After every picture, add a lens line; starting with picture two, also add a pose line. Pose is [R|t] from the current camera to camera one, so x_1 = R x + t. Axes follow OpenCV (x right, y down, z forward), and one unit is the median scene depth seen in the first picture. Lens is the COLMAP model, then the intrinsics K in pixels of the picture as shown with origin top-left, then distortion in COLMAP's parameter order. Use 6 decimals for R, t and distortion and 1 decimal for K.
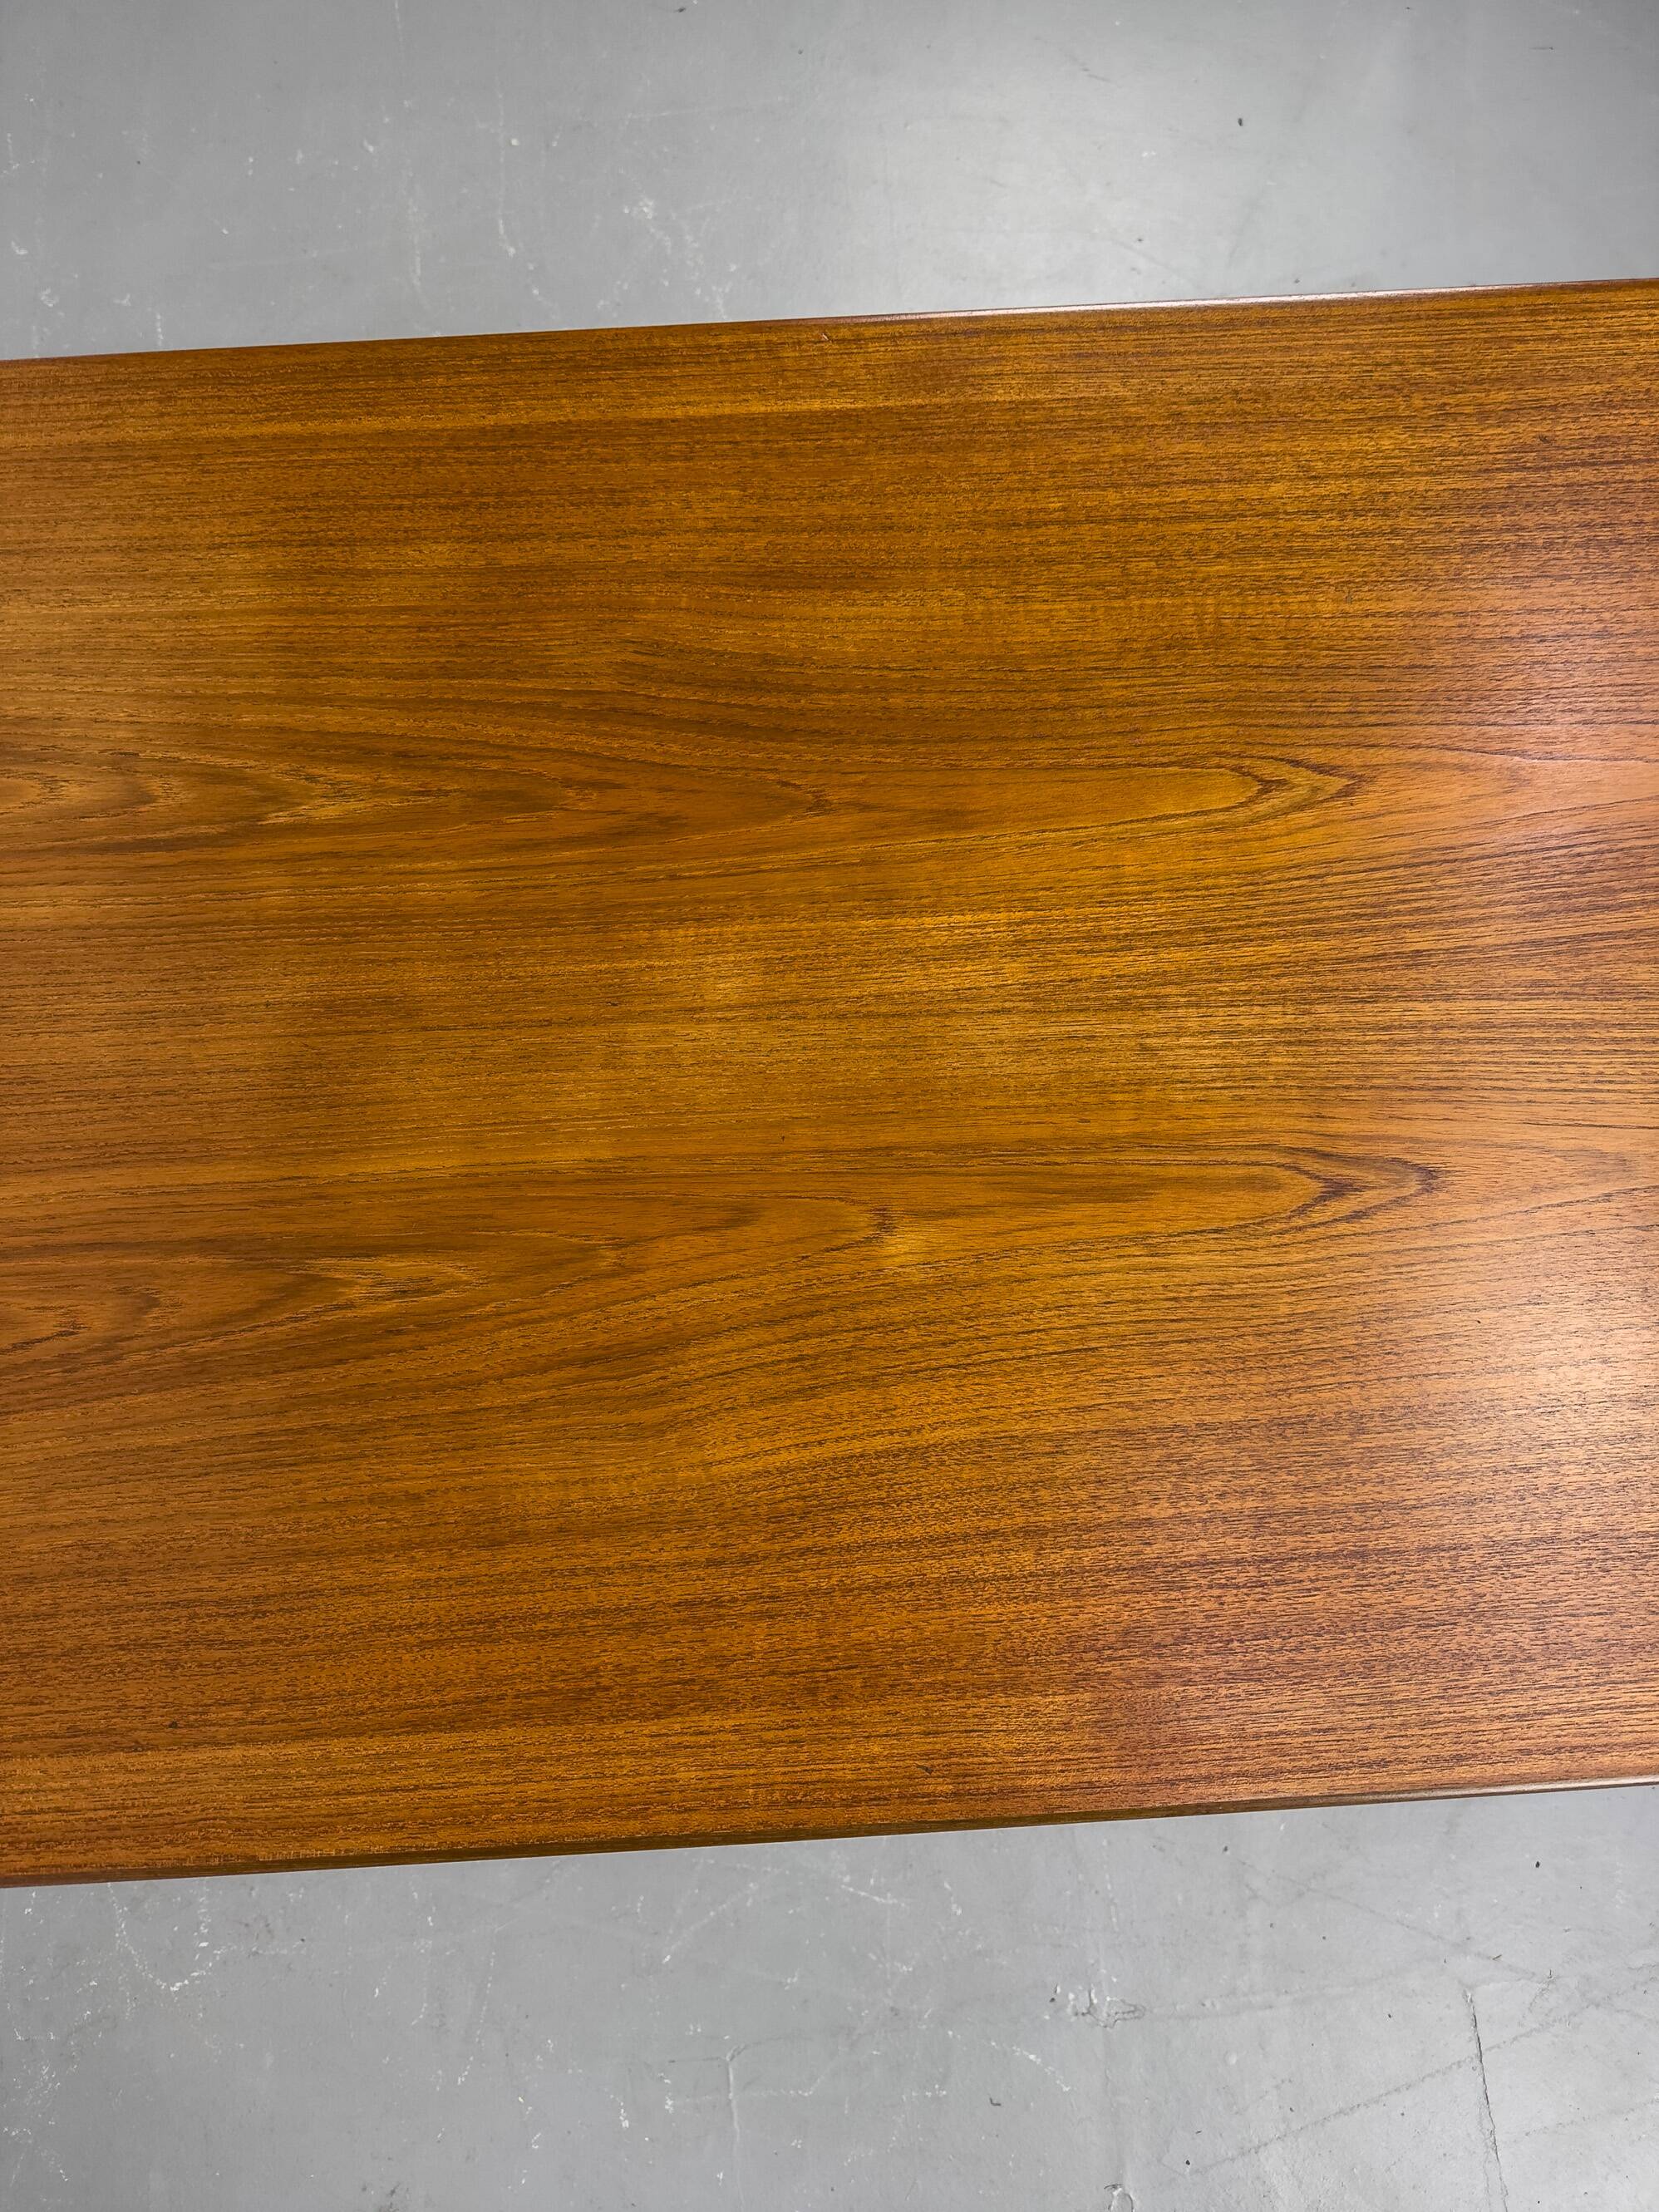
lens RADIAL K [[3058.1, 0, 829.5], [0, 3058.1, 1106.0], [0, 0, 1]] dist [0.174708, -0.299010]
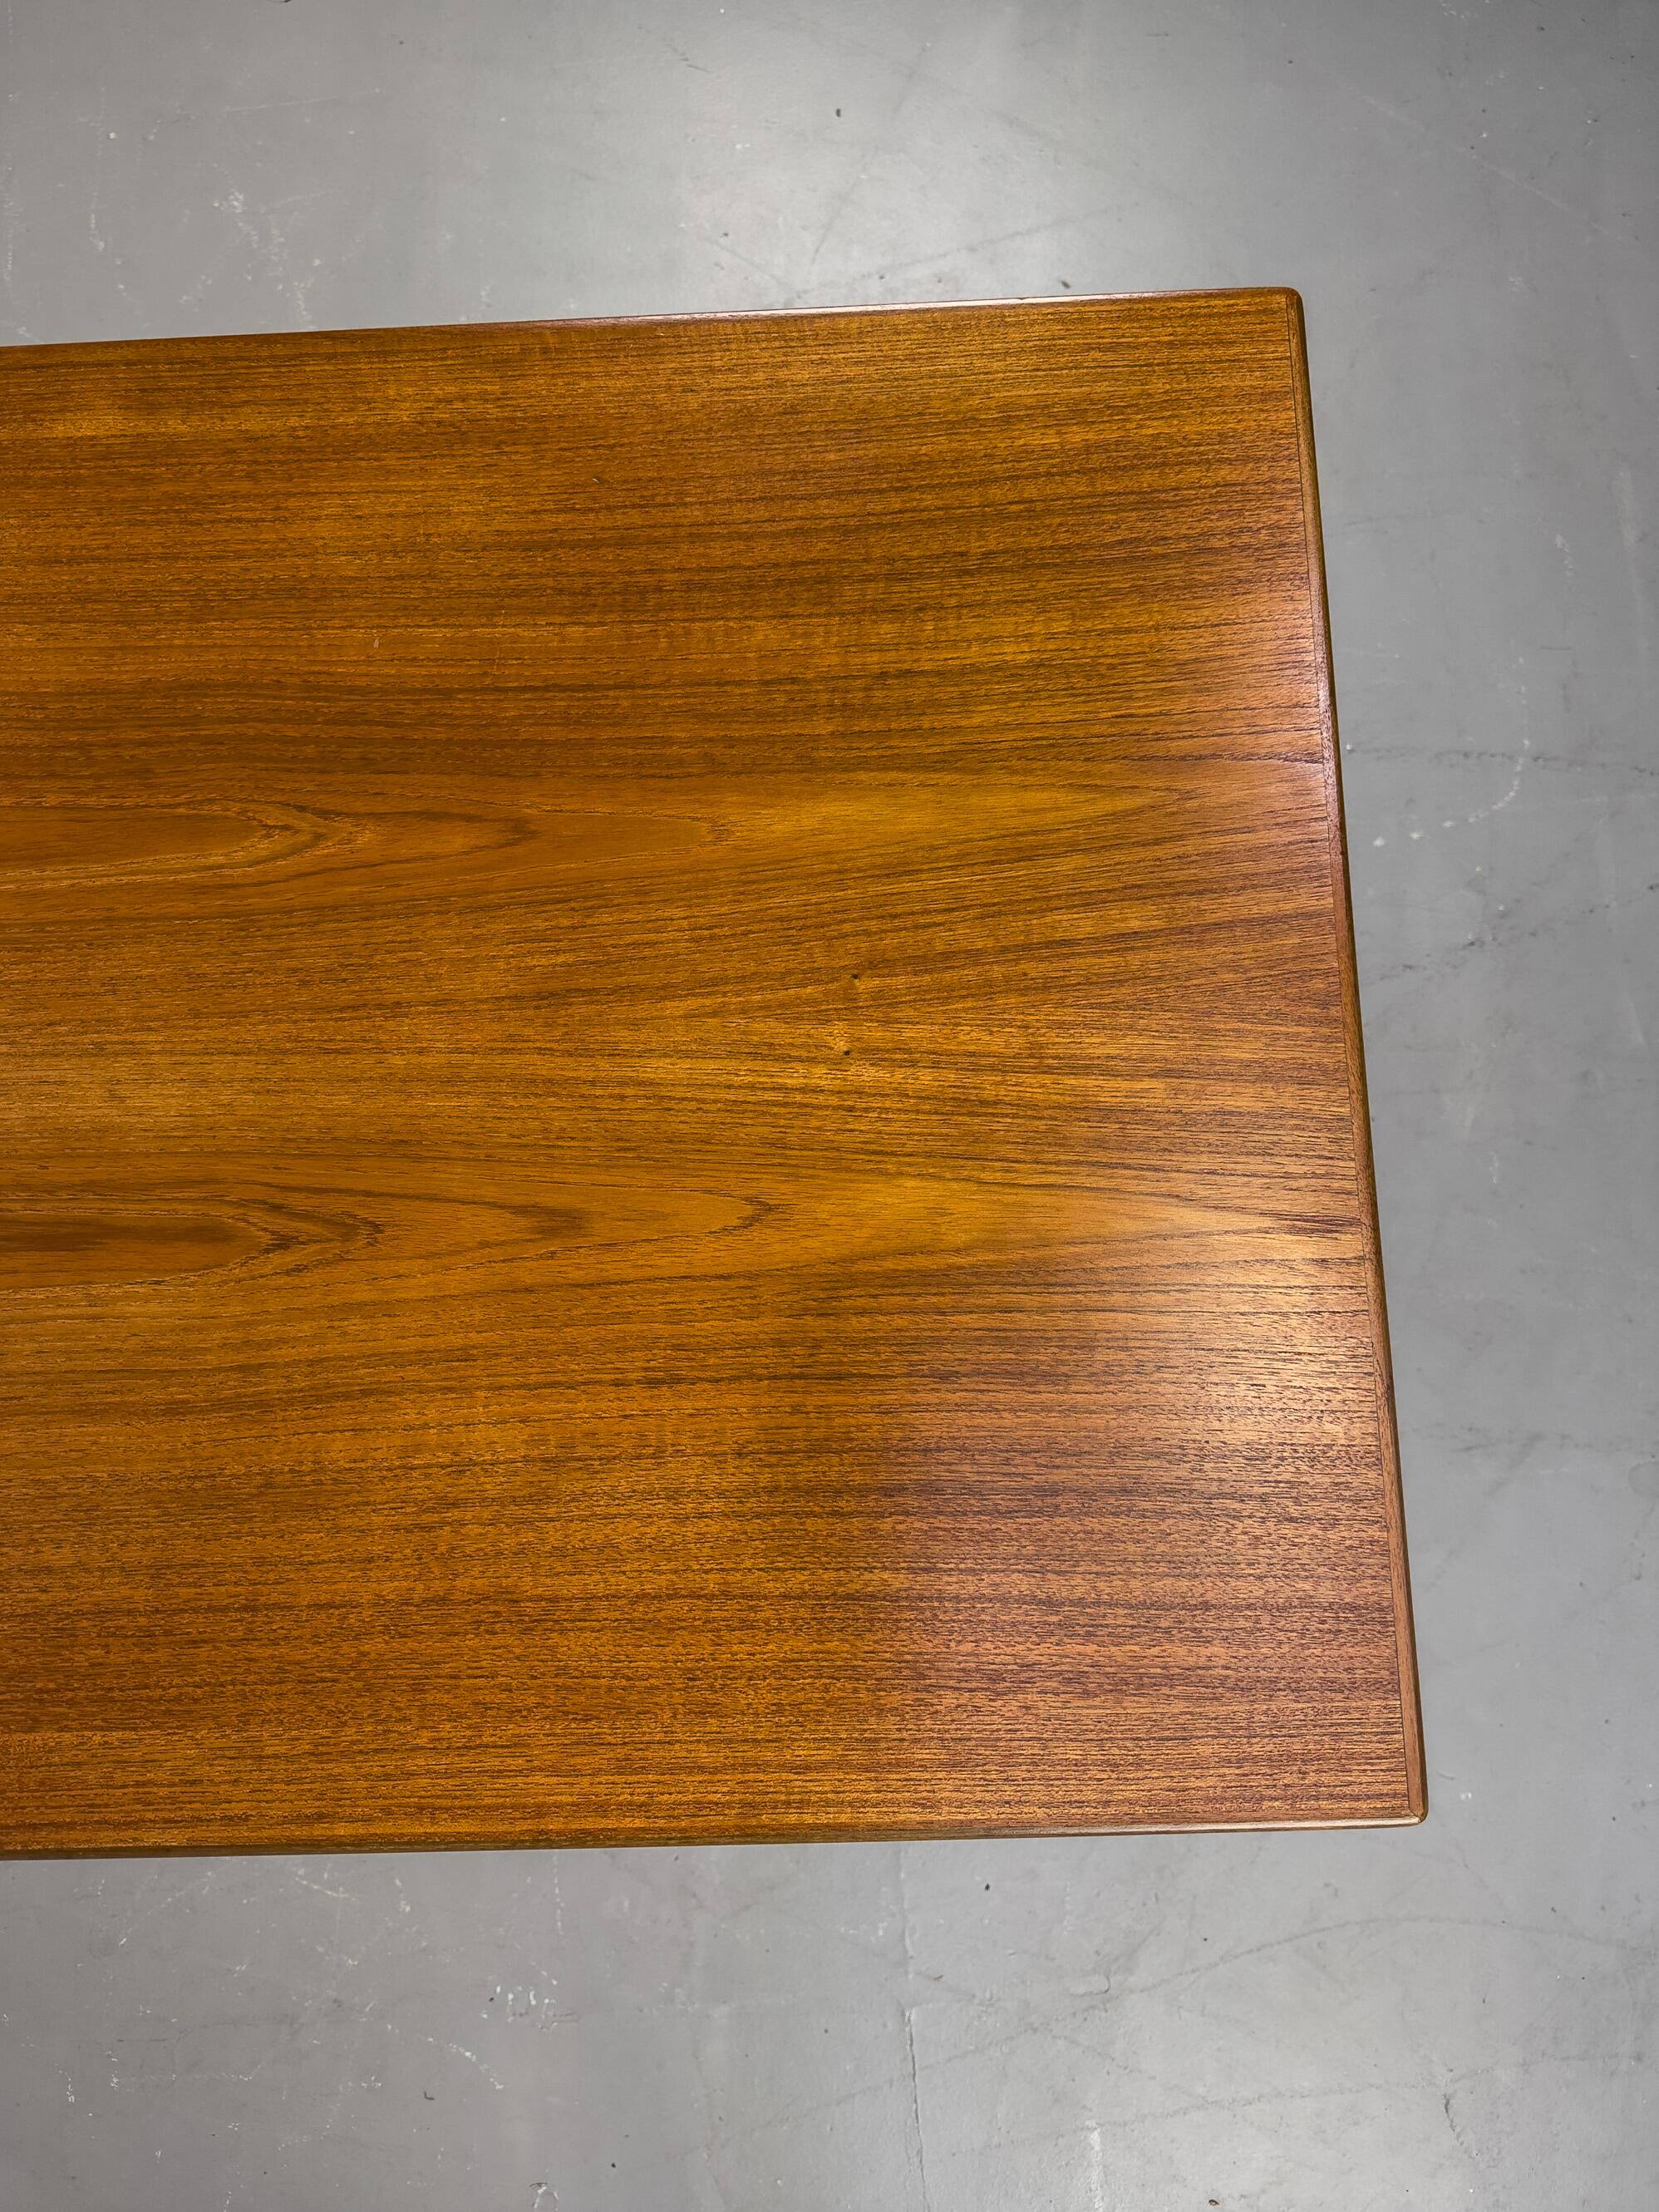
lens RADIAL K [[3078.7, 0, 829.2], [0, 3078.7, 1145.6], [0, 0, 1]] dist [0.017115, 0.393883]
pose [[0.993111, 0.026614, -0.114115, 0.428444], [-0.022918, 0.999173, 0.033577, -0.039198], [0.114914, -0.030731, 0.992900, 0.027274]]
